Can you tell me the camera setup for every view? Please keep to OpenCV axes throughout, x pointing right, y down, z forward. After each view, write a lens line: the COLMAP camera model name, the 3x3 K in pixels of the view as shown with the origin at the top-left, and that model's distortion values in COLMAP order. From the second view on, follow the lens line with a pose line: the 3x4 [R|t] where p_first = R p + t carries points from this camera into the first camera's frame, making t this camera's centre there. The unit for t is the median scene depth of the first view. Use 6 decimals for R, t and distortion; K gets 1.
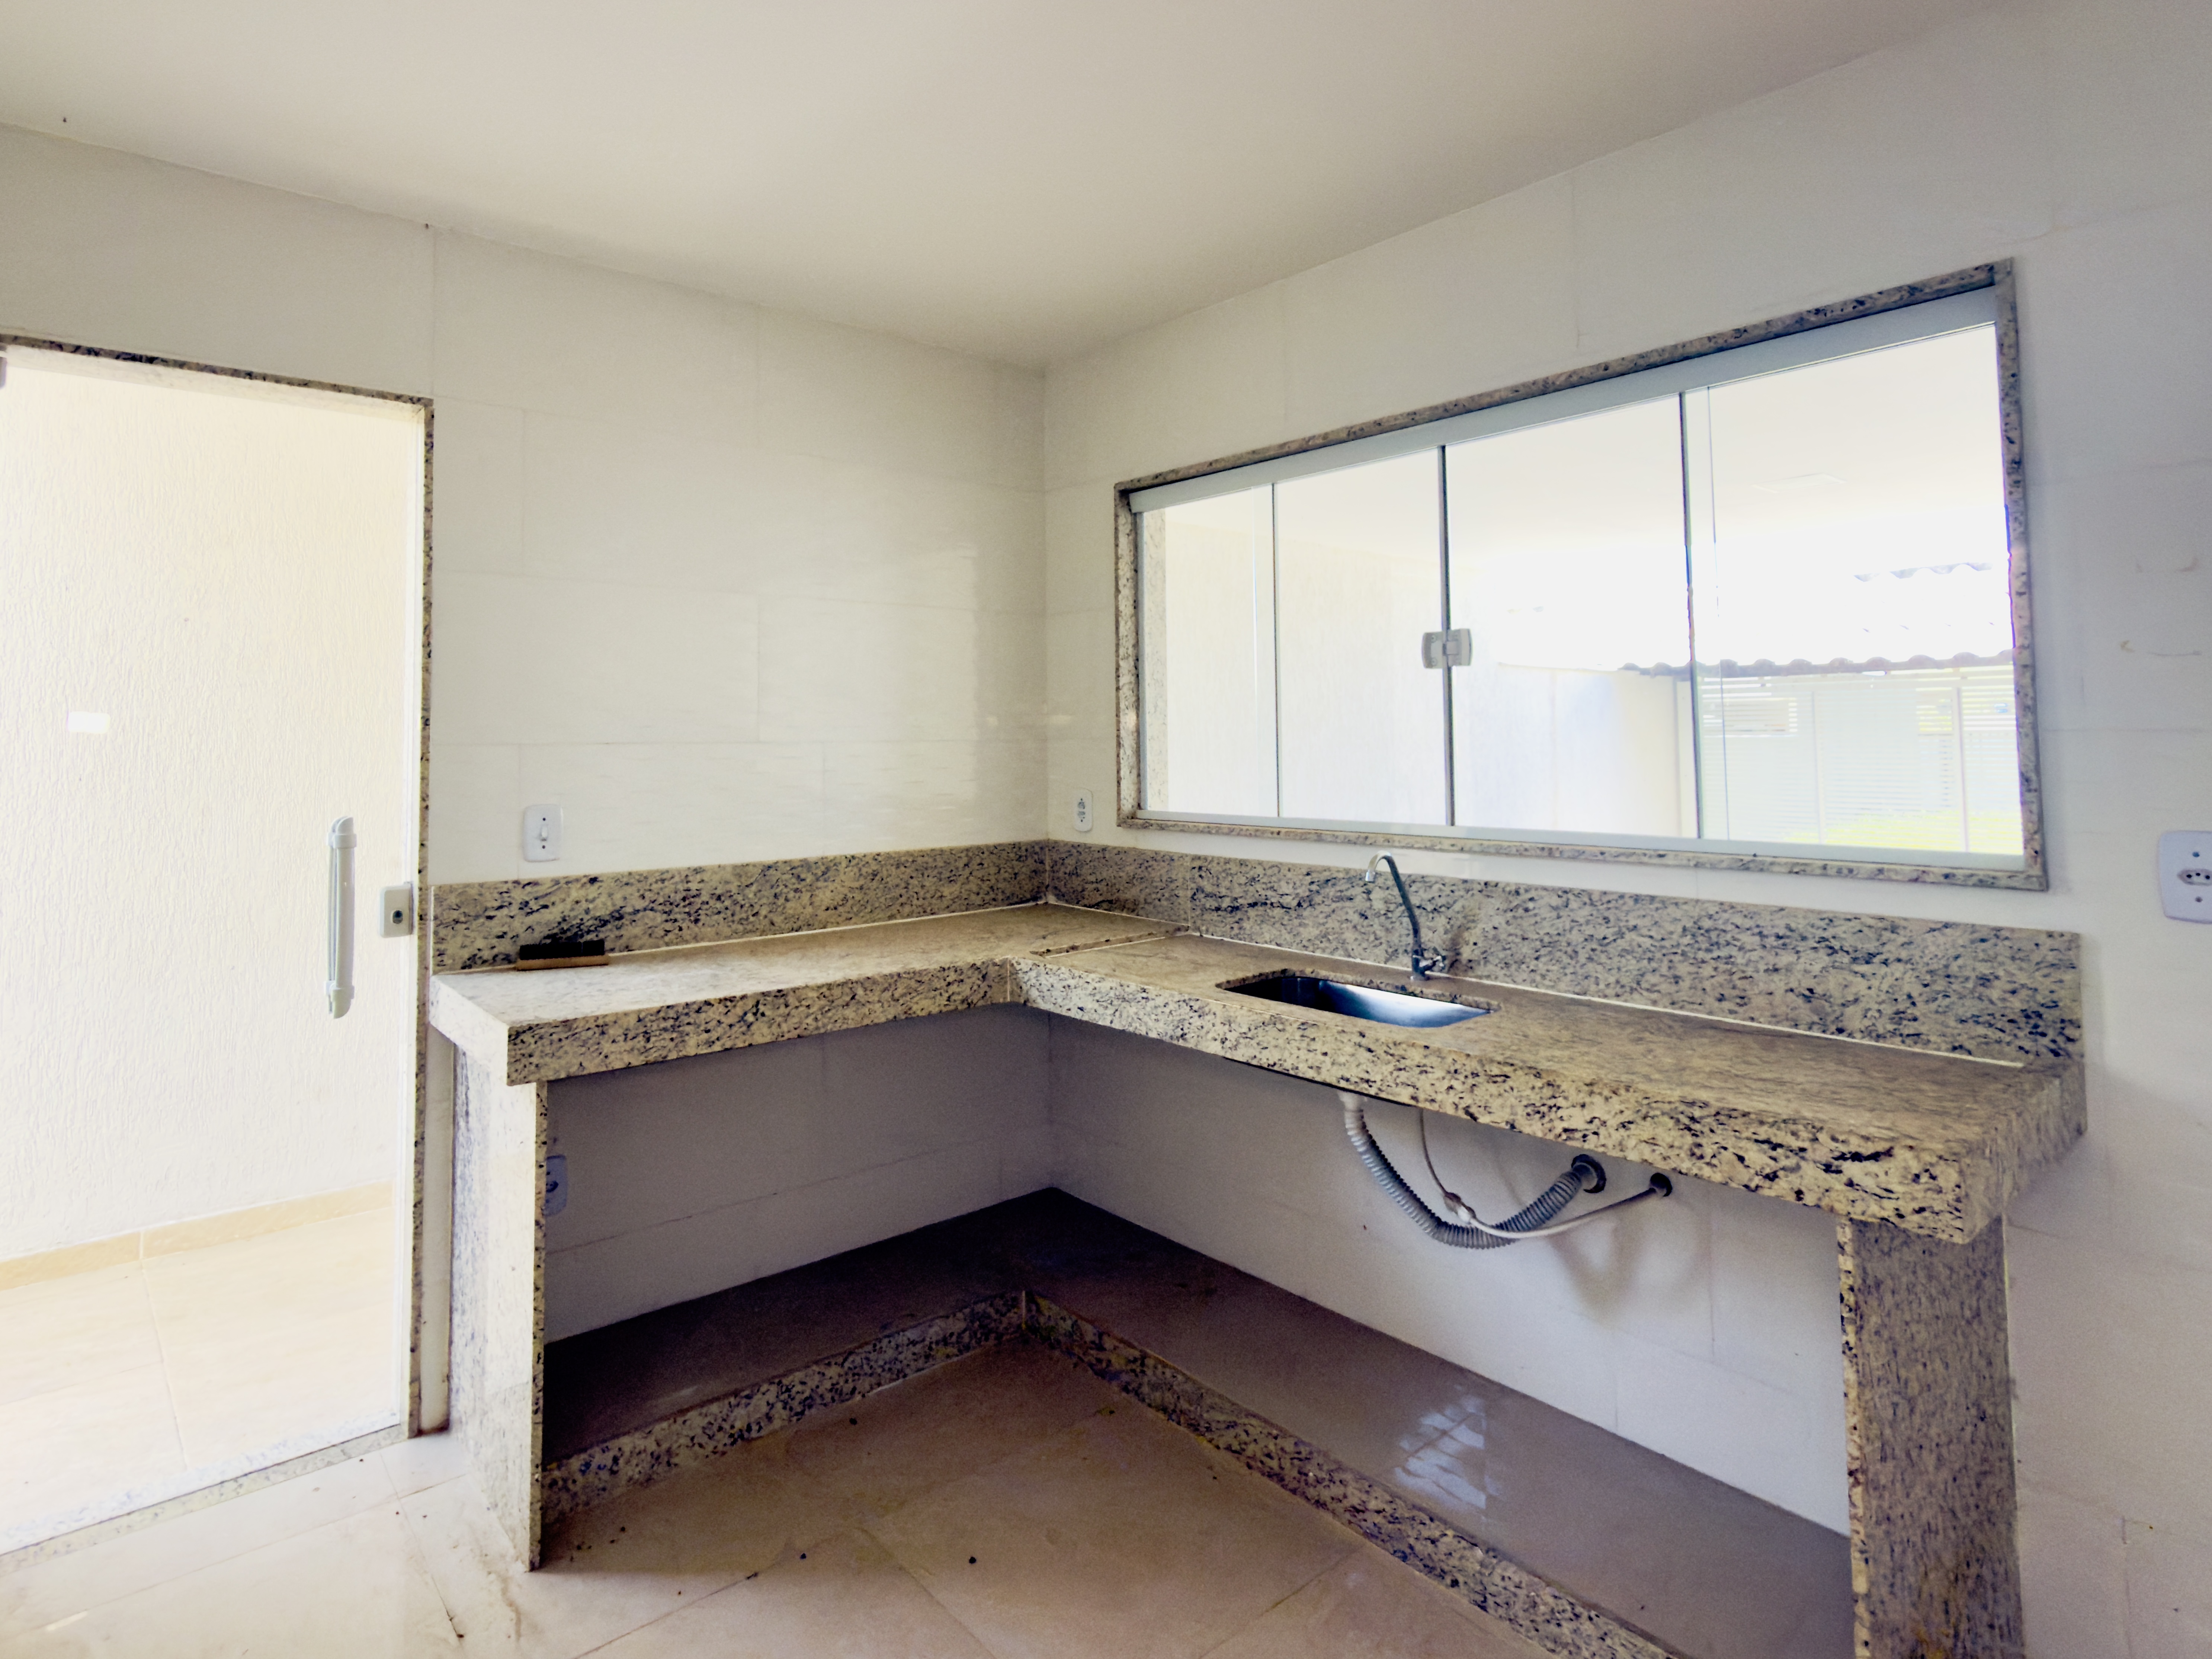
lens RADIAL K [[1221.7, 0, 1103.9], [0, 1221.7, 674.4], [0, 0, 1]] dist [-0.003468, -0.000701]
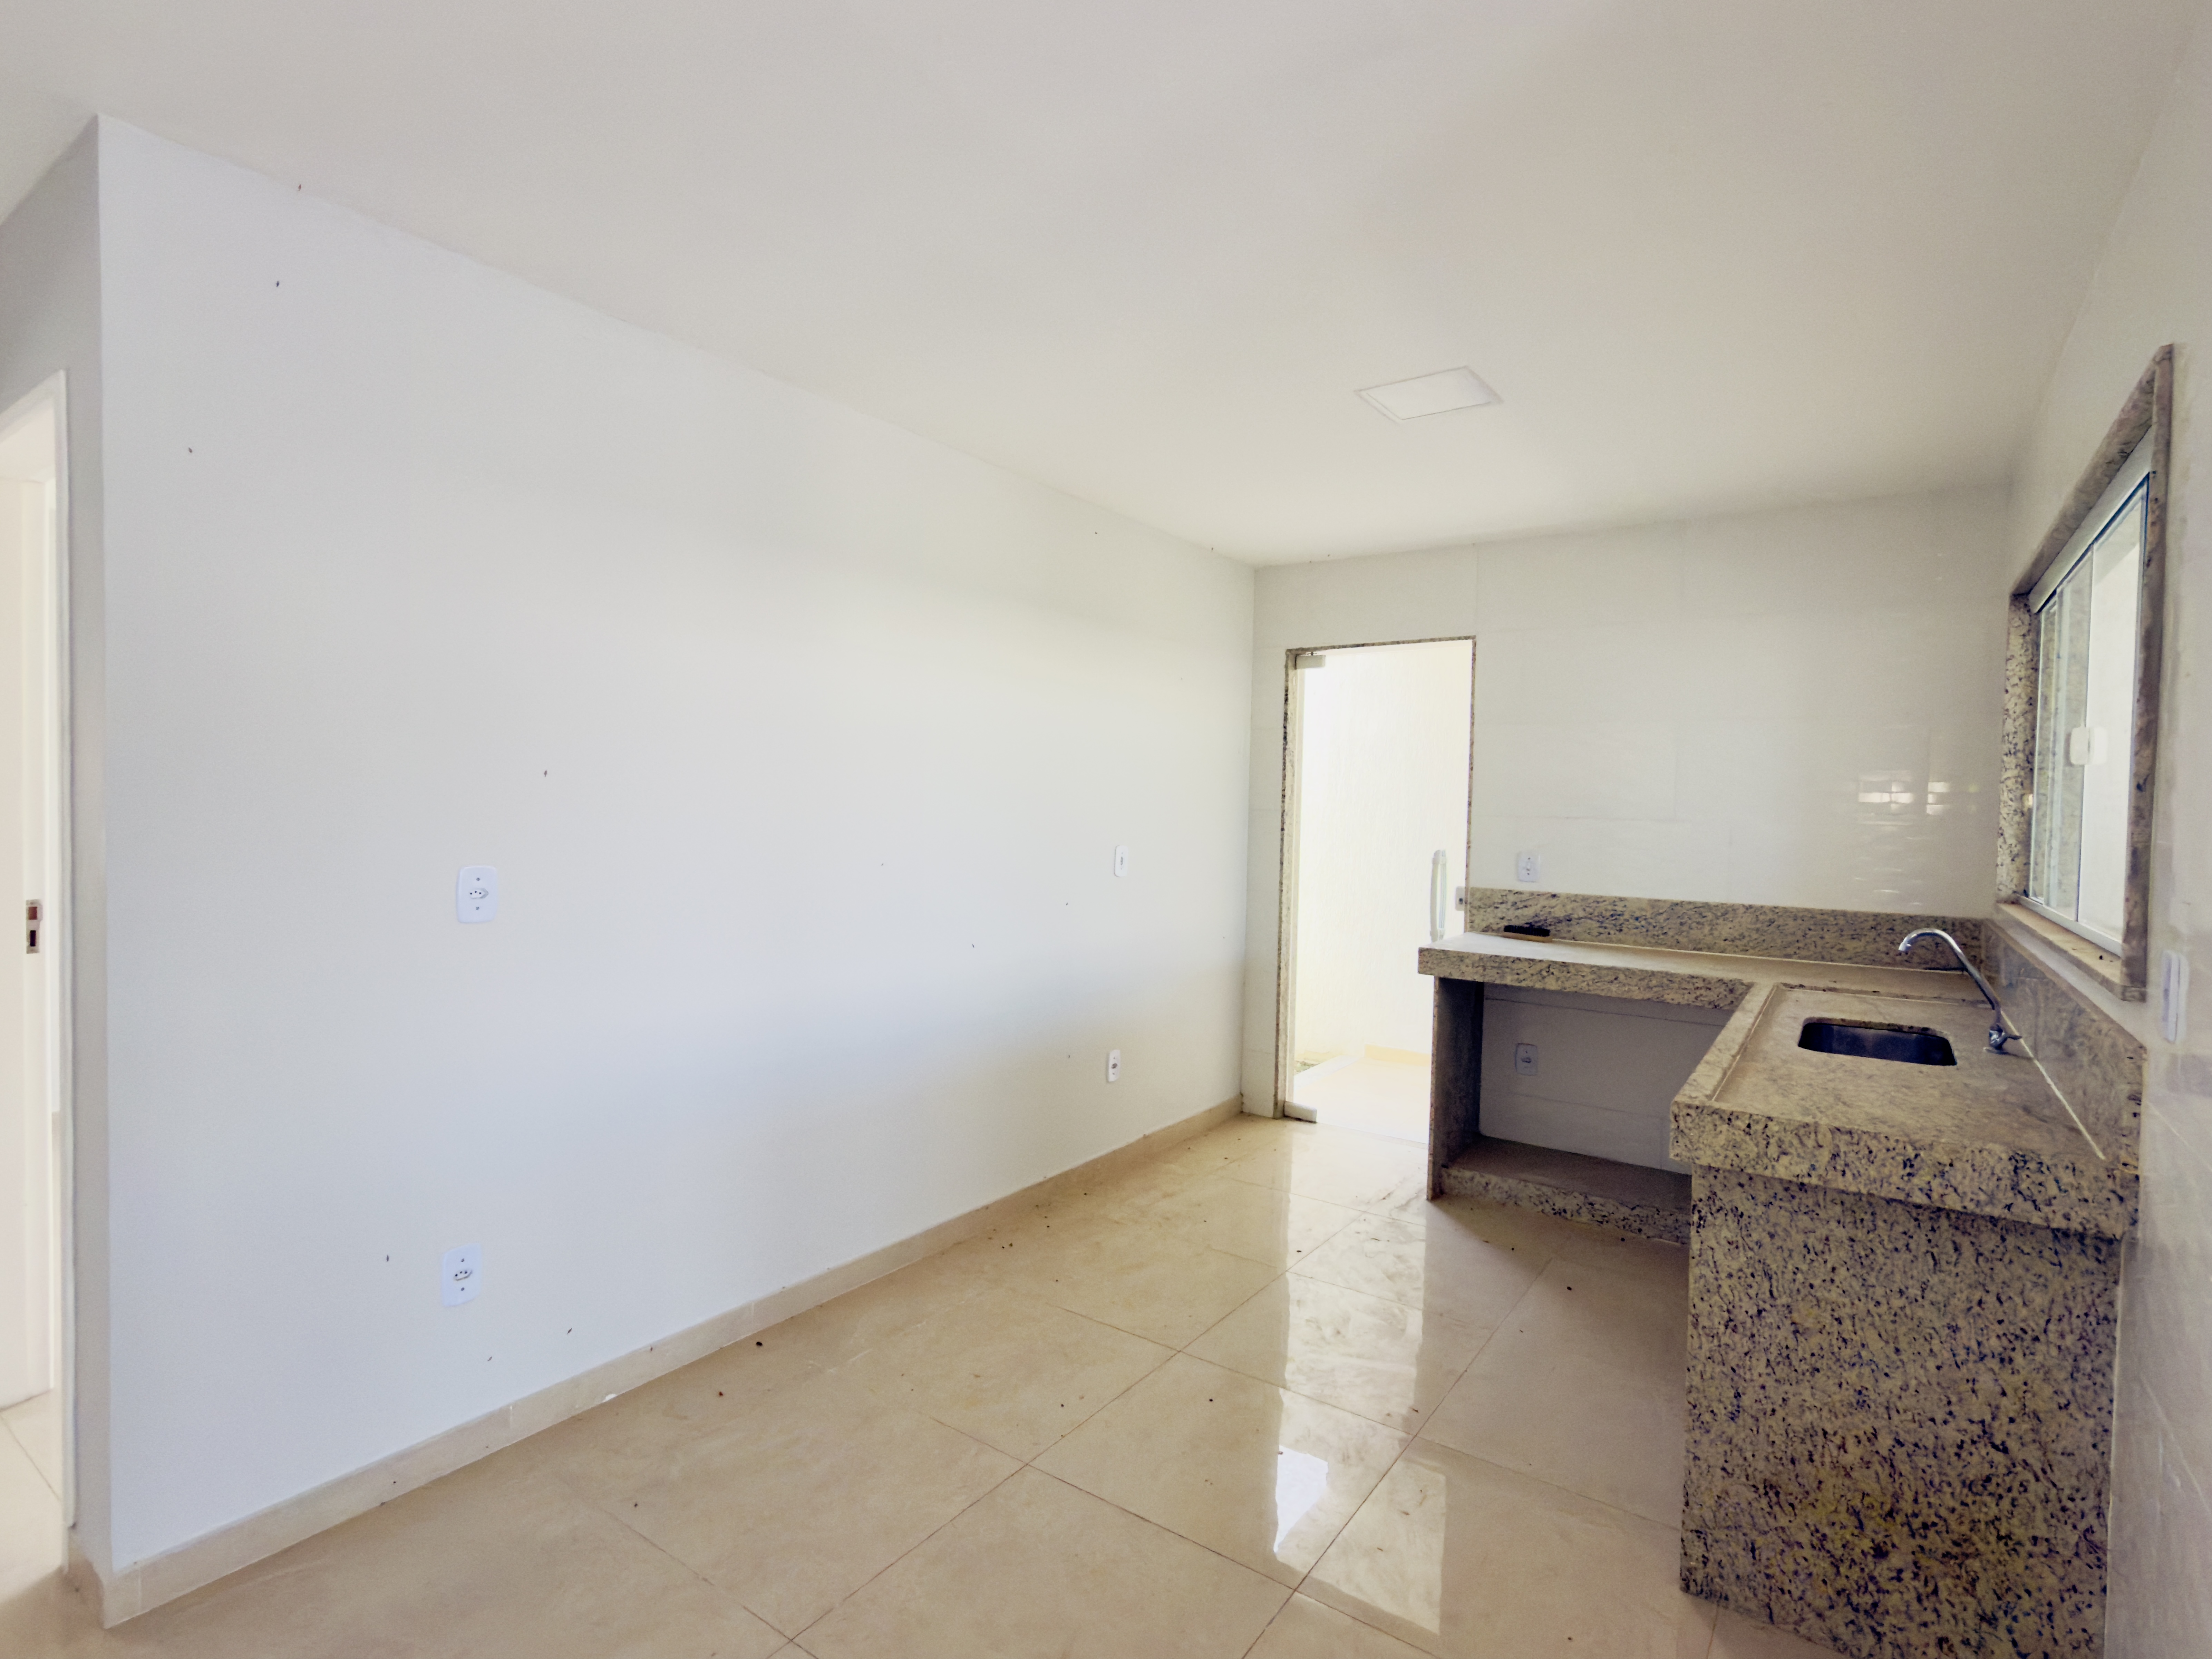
lens RADIAL K [[1103.7, 0, 1105.2], [0, 1103.7, 834.8], [0, 0, 1]] dist [0.001105, -0.000582]
pose [[0.254375, 0.042530, -0.966170, 0.942099], [0.028092, 0.998286, 0.051340, -0.017268], [0.966698, -0.040201, 0.252744, -0.011376]]
